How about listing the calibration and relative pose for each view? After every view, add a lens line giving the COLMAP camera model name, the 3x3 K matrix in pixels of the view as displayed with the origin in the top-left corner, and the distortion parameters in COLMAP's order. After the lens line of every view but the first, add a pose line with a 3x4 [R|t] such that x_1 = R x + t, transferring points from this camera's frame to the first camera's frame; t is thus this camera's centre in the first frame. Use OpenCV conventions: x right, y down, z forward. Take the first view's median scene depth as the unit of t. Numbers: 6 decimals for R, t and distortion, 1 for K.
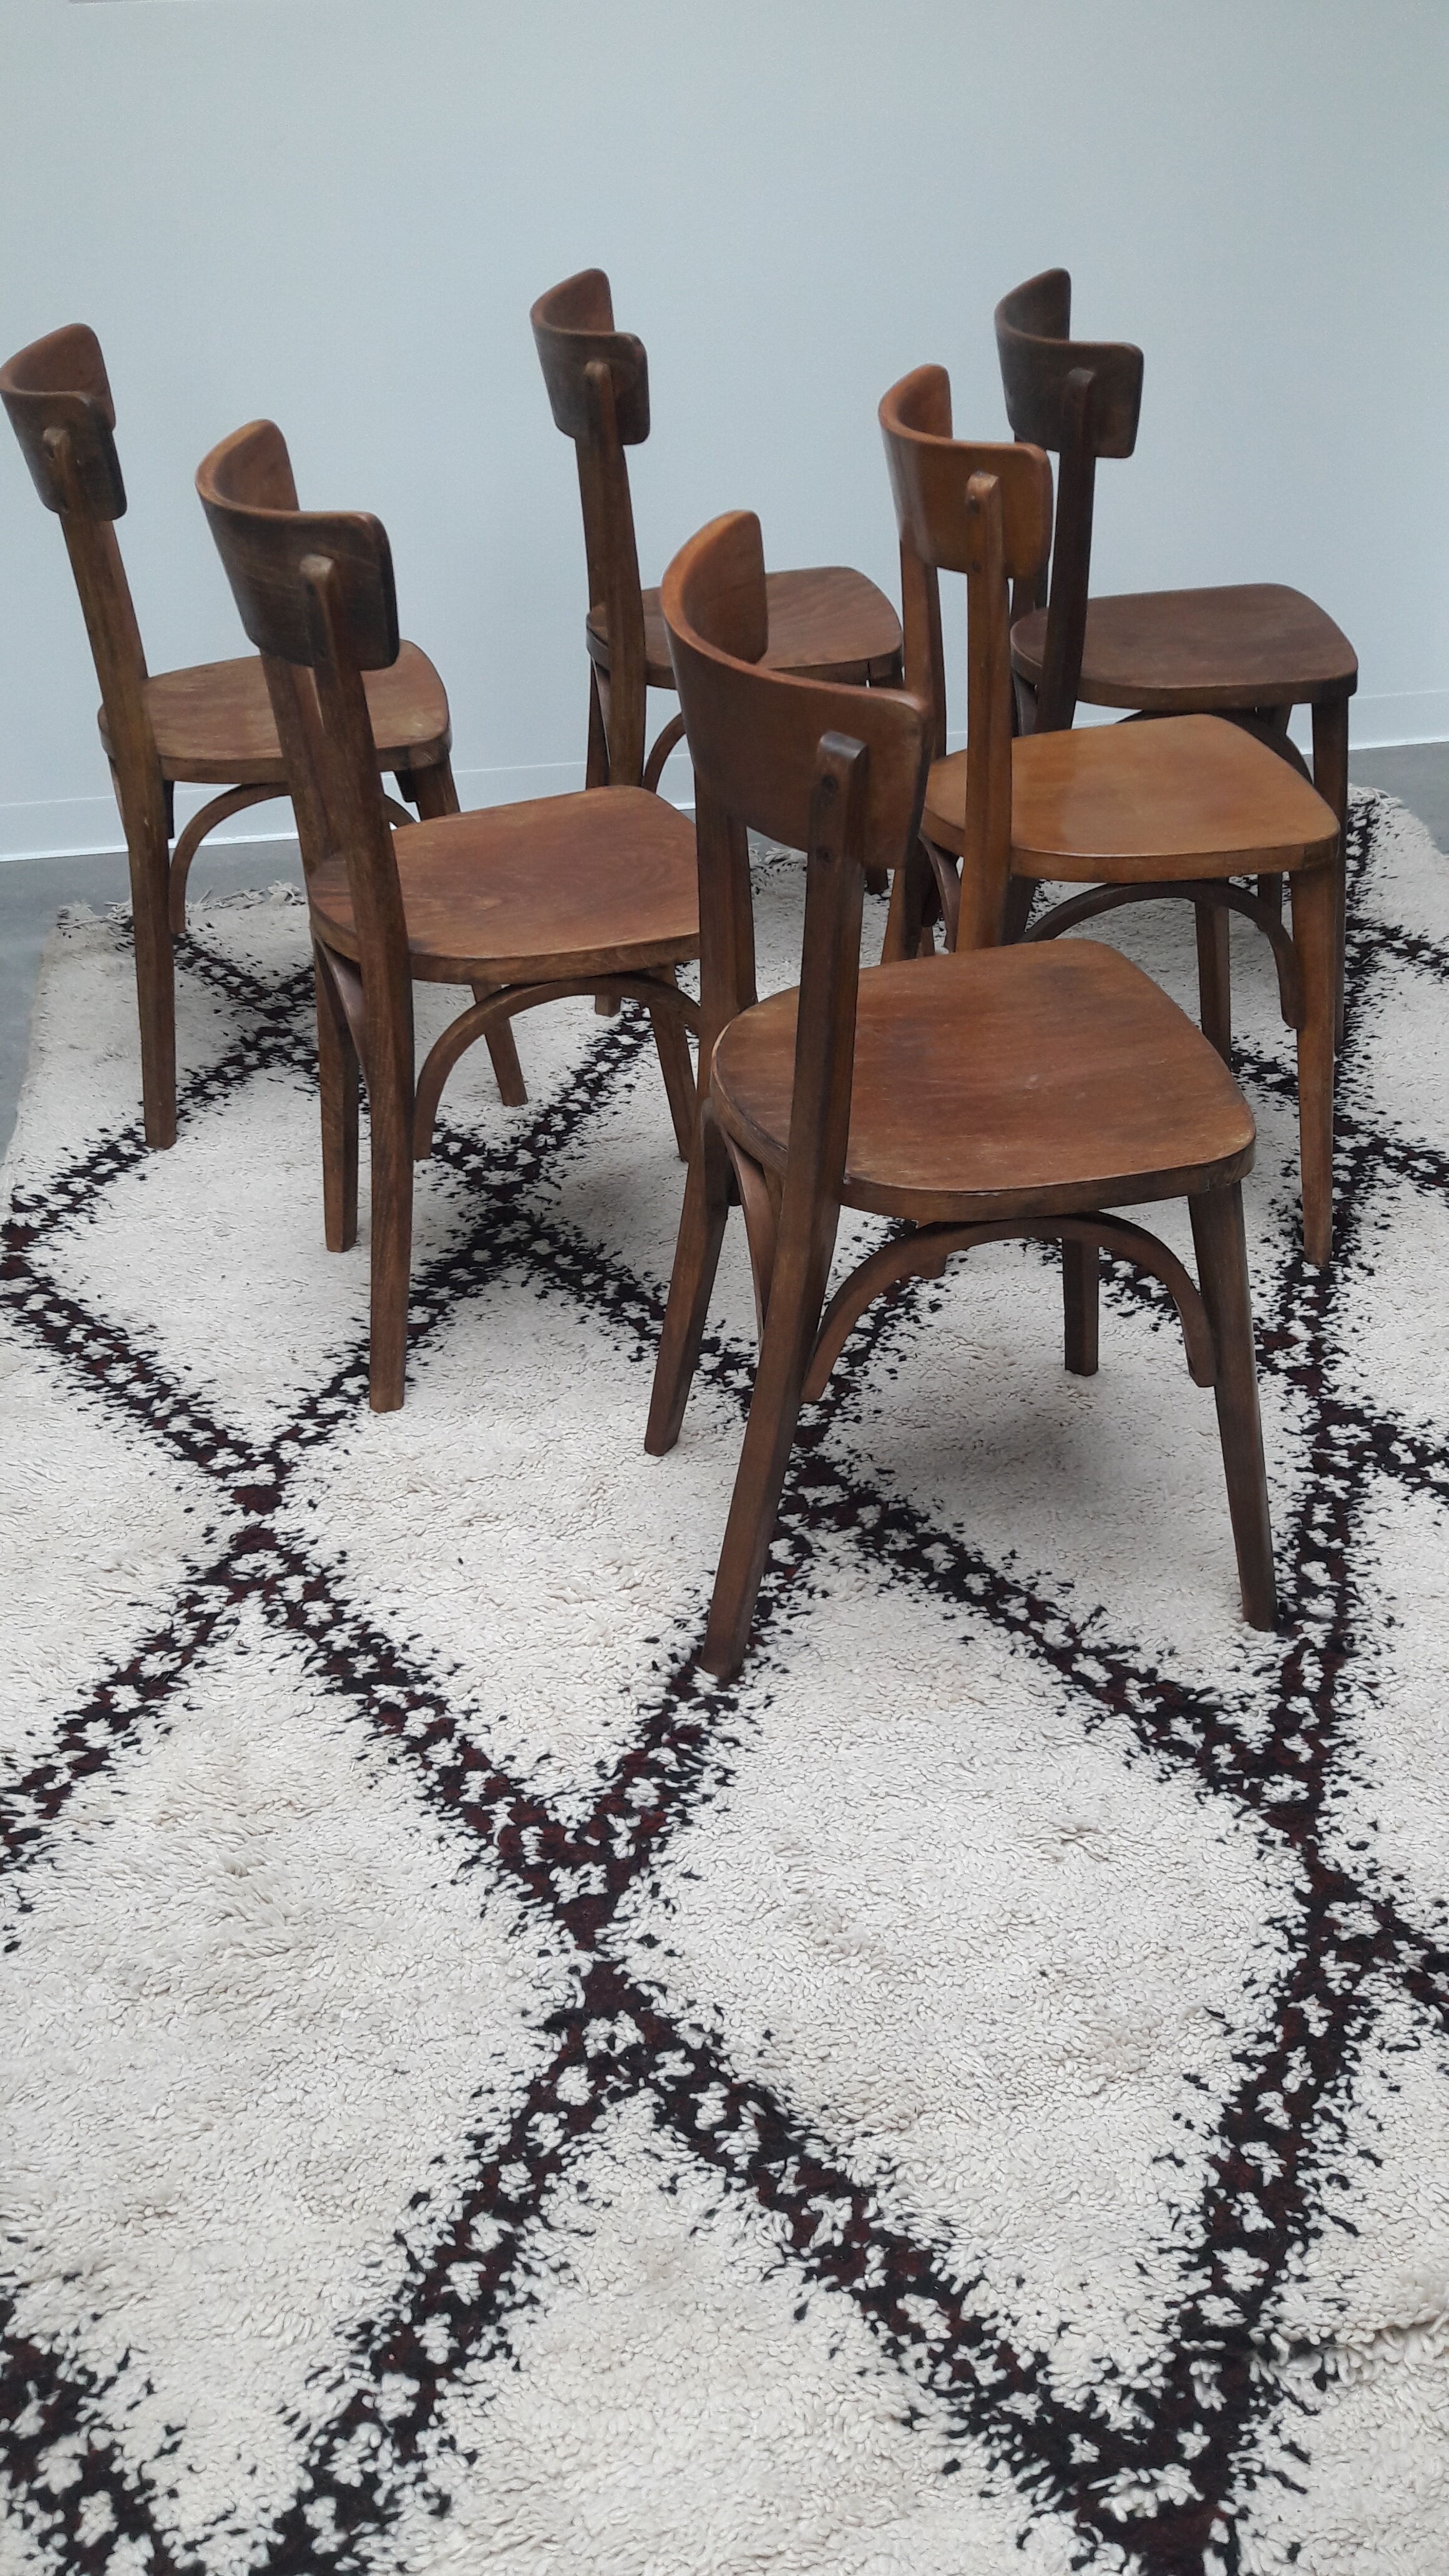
lens RADIAL K [[2249.4, 0, 725.3], [0, 2249.4, 1201.1], [0, 0, 1]] dist [0.156356, -0.371054]
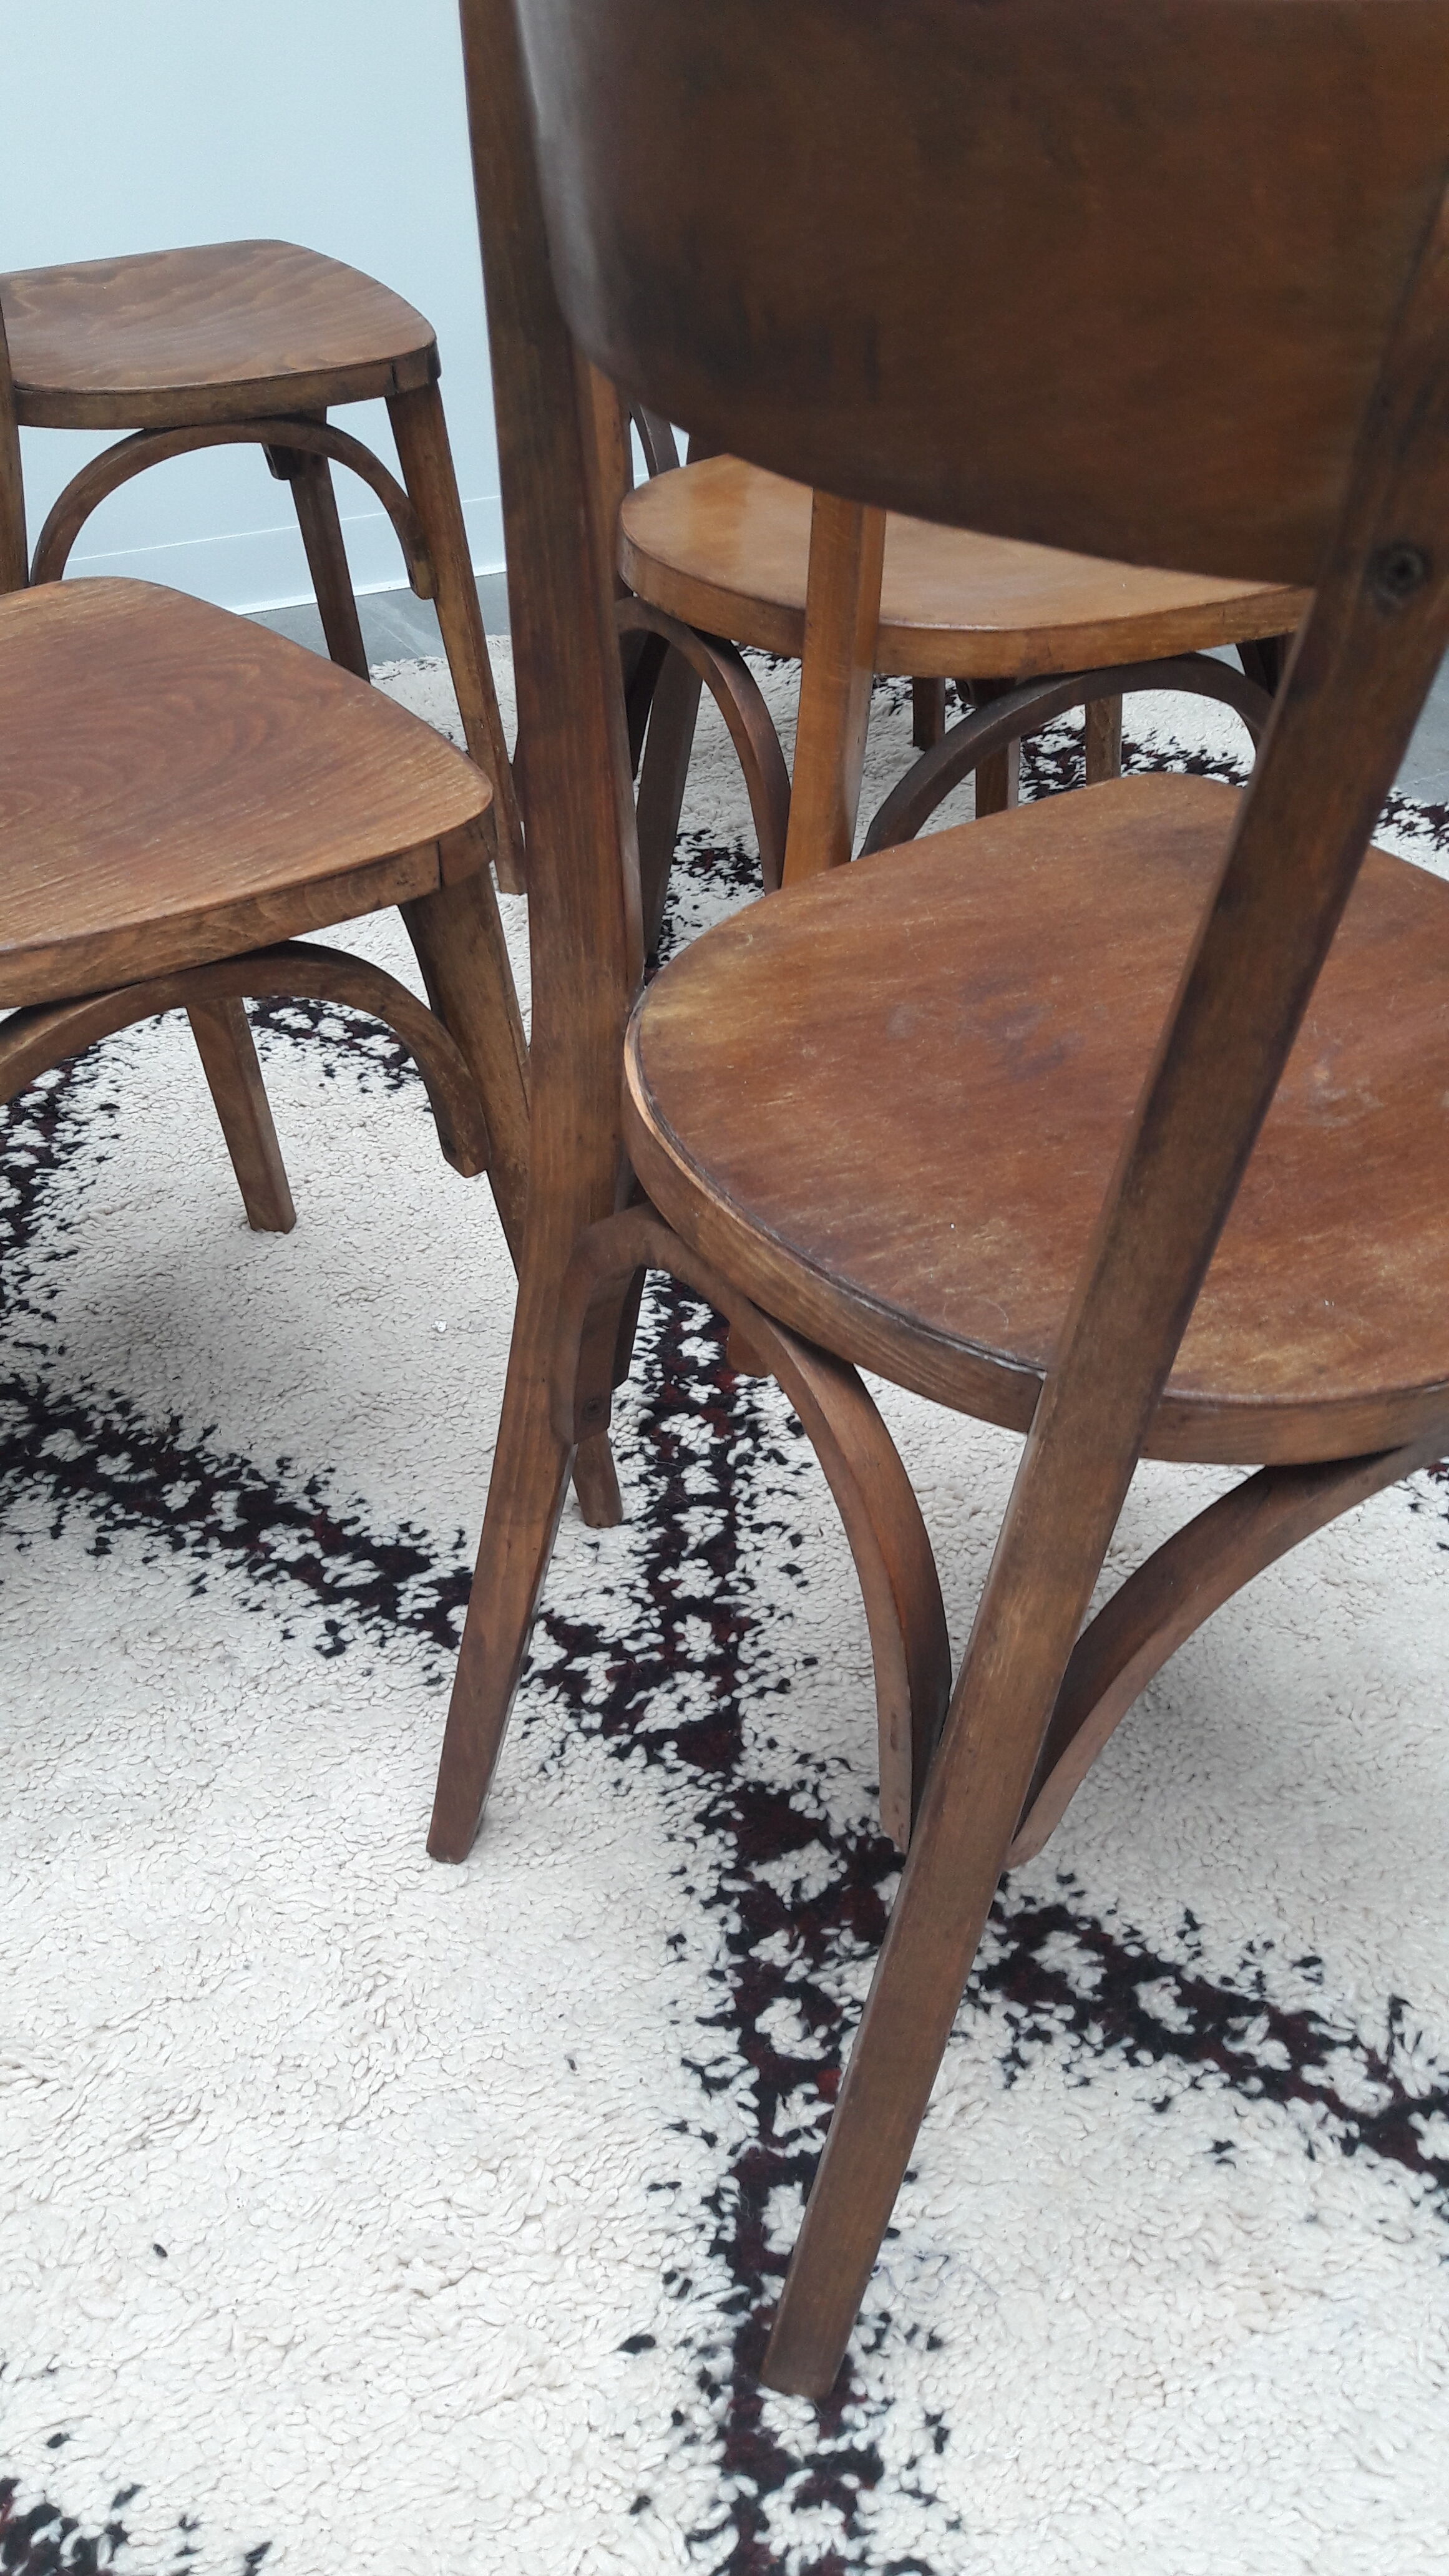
lens RADIAL K [[2249.4, 0, 725.3], [0, 2249.4, 1201.1], [0, 0, 1]] dist [0.156356, -0.371054]
pose [[0.929600, -0.170174, 0.326933, -0.121186], [0.147227, 0.984636, 0.093892, -0.078199], [-0.337888, -0.039149, 0.940372, 0.508202]]
